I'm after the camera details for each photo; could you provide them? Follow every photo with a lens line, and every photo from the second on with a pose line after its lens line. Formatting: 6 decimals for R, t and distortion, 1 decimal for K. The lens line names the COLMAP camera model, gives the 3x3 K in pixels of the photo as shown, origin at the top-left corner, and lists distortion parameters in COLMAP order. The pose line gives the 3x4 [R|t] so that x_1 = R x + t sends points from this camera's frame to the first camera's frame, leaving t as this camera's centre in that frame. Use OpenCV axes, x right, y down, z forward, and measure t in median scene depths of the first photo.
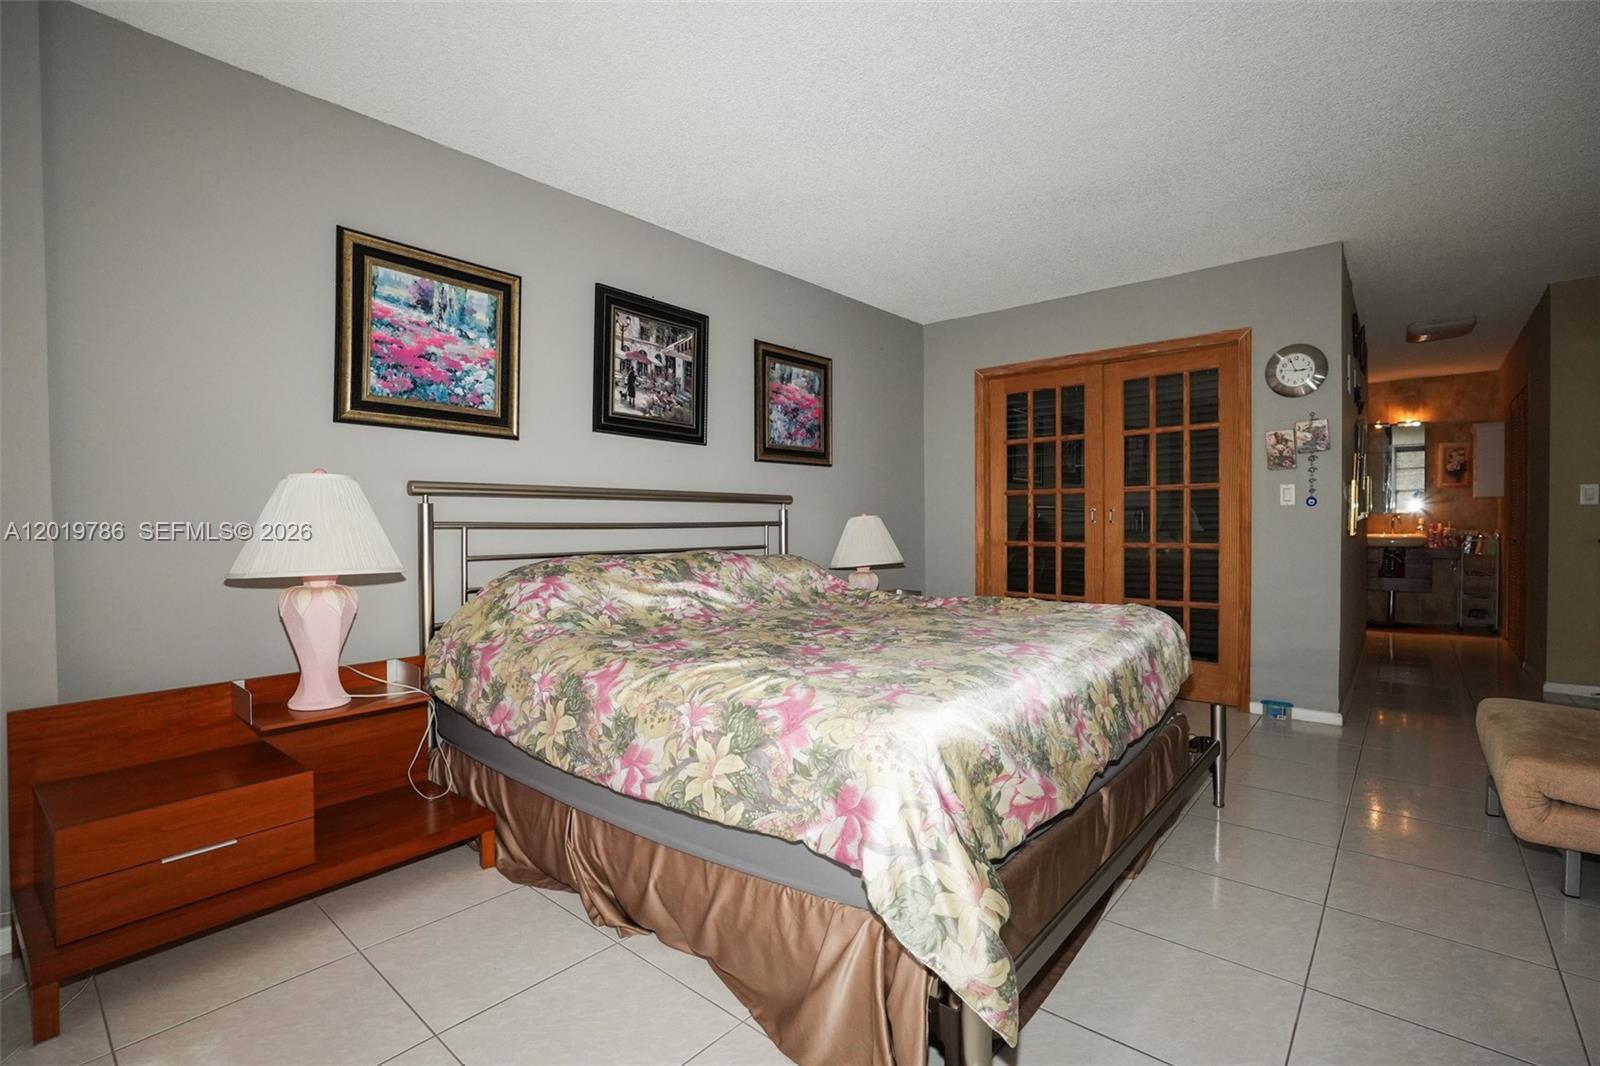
lens RADIAL K [[749.7, 0, 800.0], [0, 749.7, 533.0], [0, 0, 1]] dist [-0.040272, 0.013934]
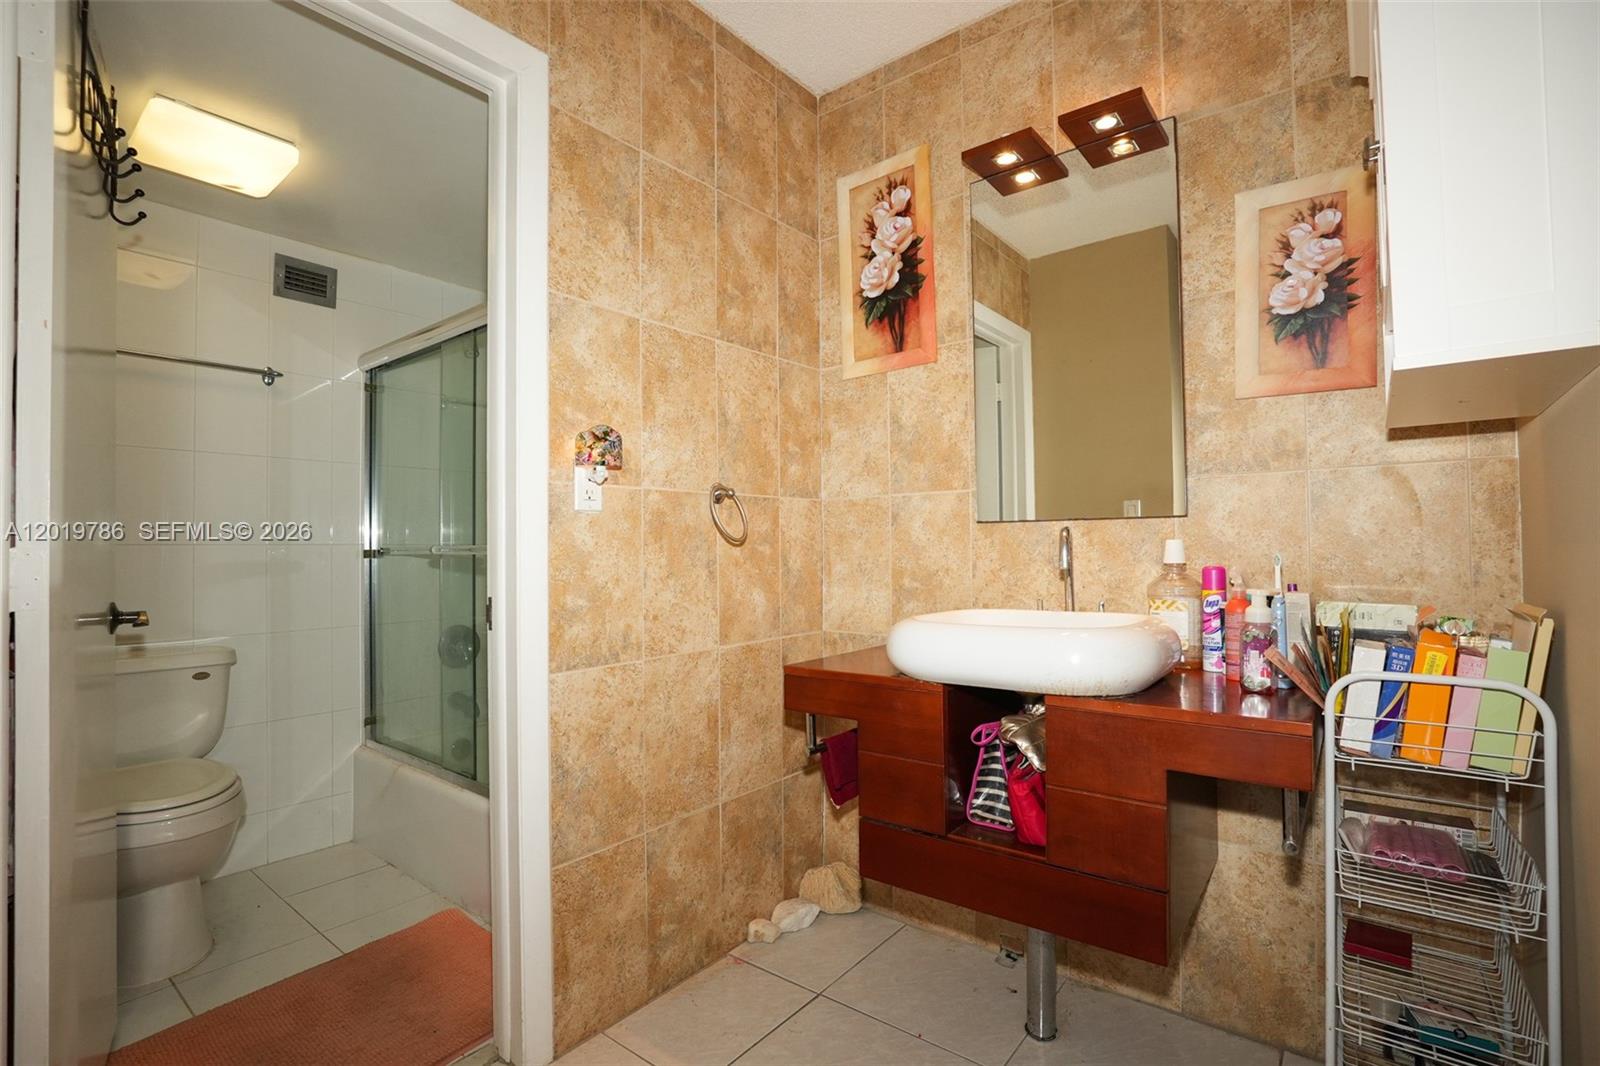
lens RADIAL K [[749.7, 0, 800.0], [0, 749.7, 533.0], [0, 0, 1]] dist [-0.040272, 0.013934]
pose [[0.999633, -0.006197, 0.026371, 0.739774], [0.007278, 0.999128, -0.041108, -0.014654], [-0.026093, 0.041284, 0.998807, 0.791670]]
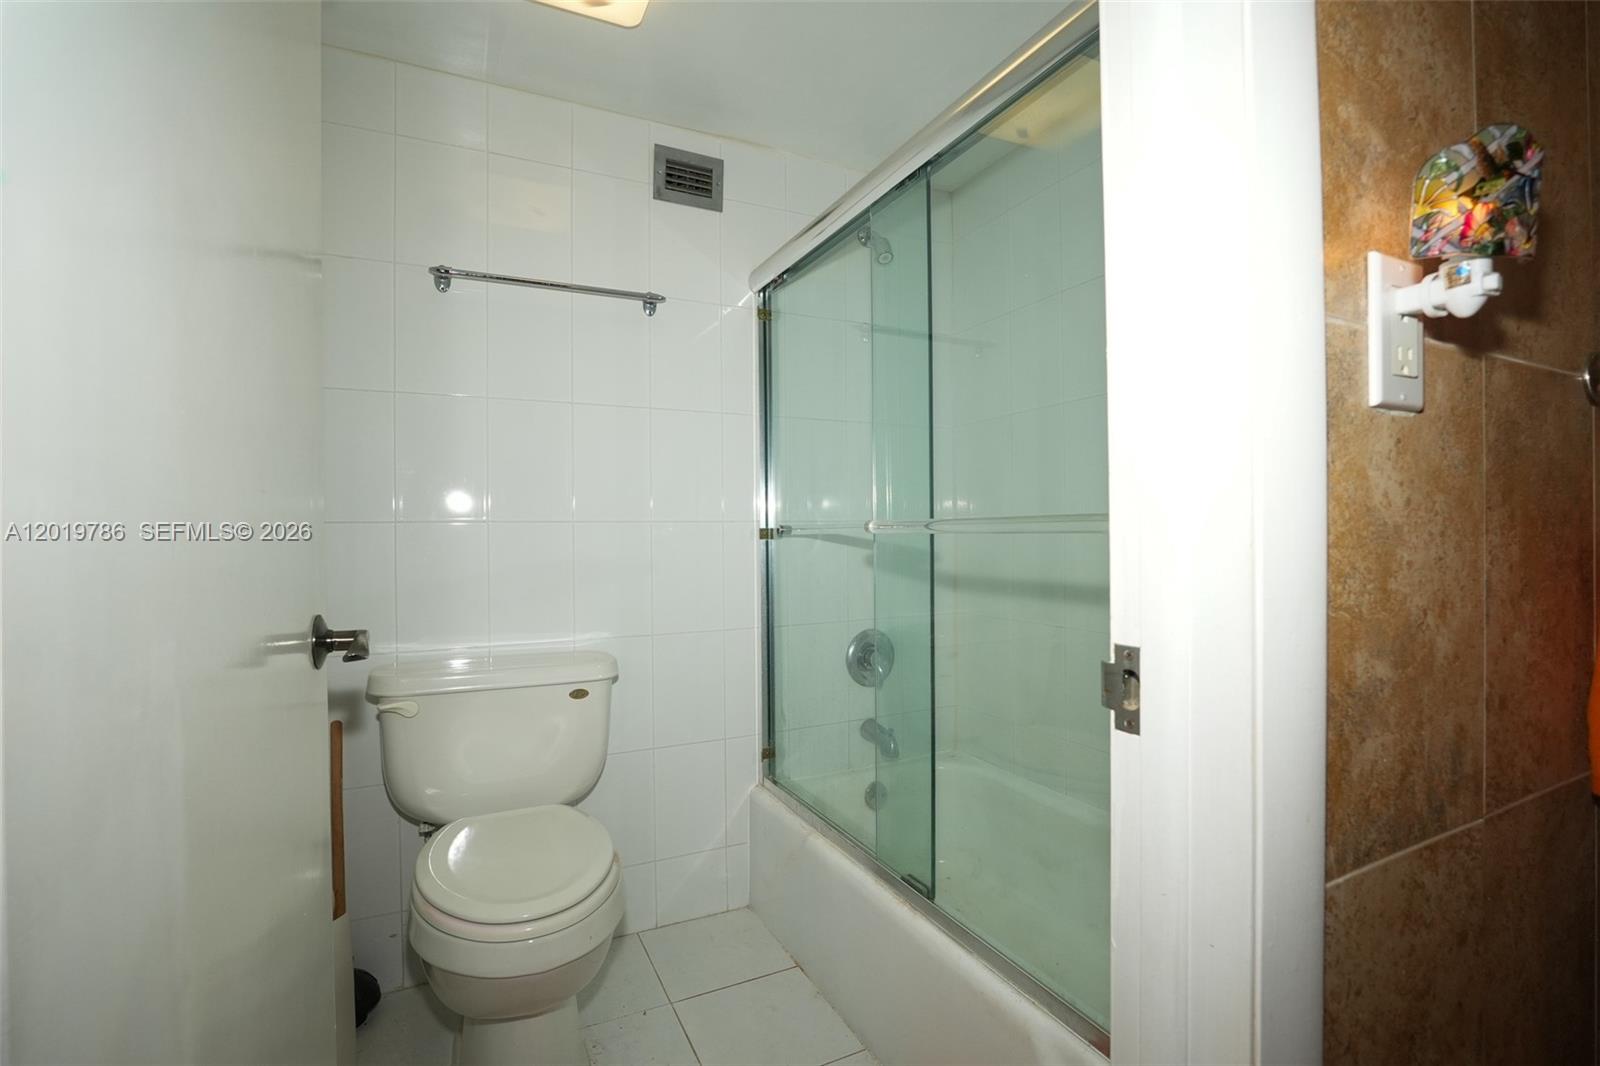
lens RADIAL K [[712.6, 0, 779.5], [0, 712.6, 536.1], [0, 0, 1]] dist [-0.040113, 0.010684]
pose [[0.905627, -0.003028, -0.424064, 0.654954], [-0.003309, 0.999894, -0.014206, -0.016301], [0.424062, 0.014268, 0.905521, 0.923030]]
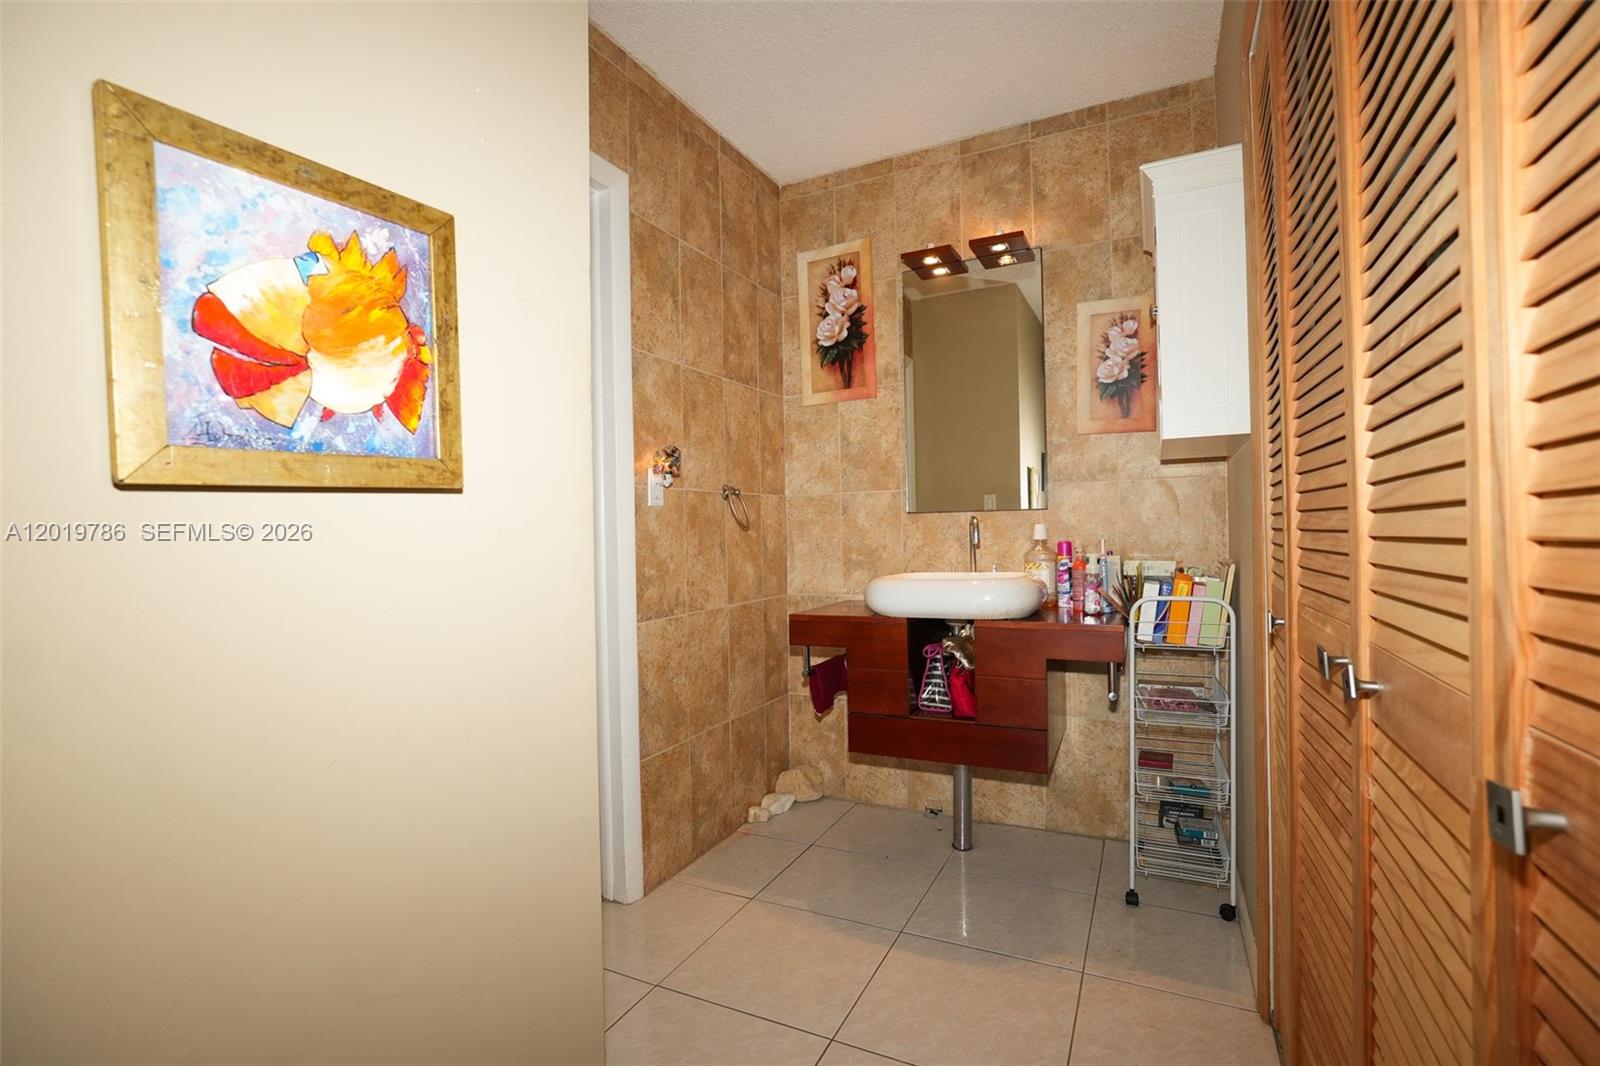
lens RADIAL K [[749.7, 0, 800.0], [0, 749.7, 533.0], [0, 0, 1]] dist [-0.040272, 0.013934]
pose [[0.970786, -0.015831, 0.239425, 0.666043], [0.021134, 0.999585, -0.019598, -0.012517], [-0.239015, 0.024085, 0.970717, 0.700729]]
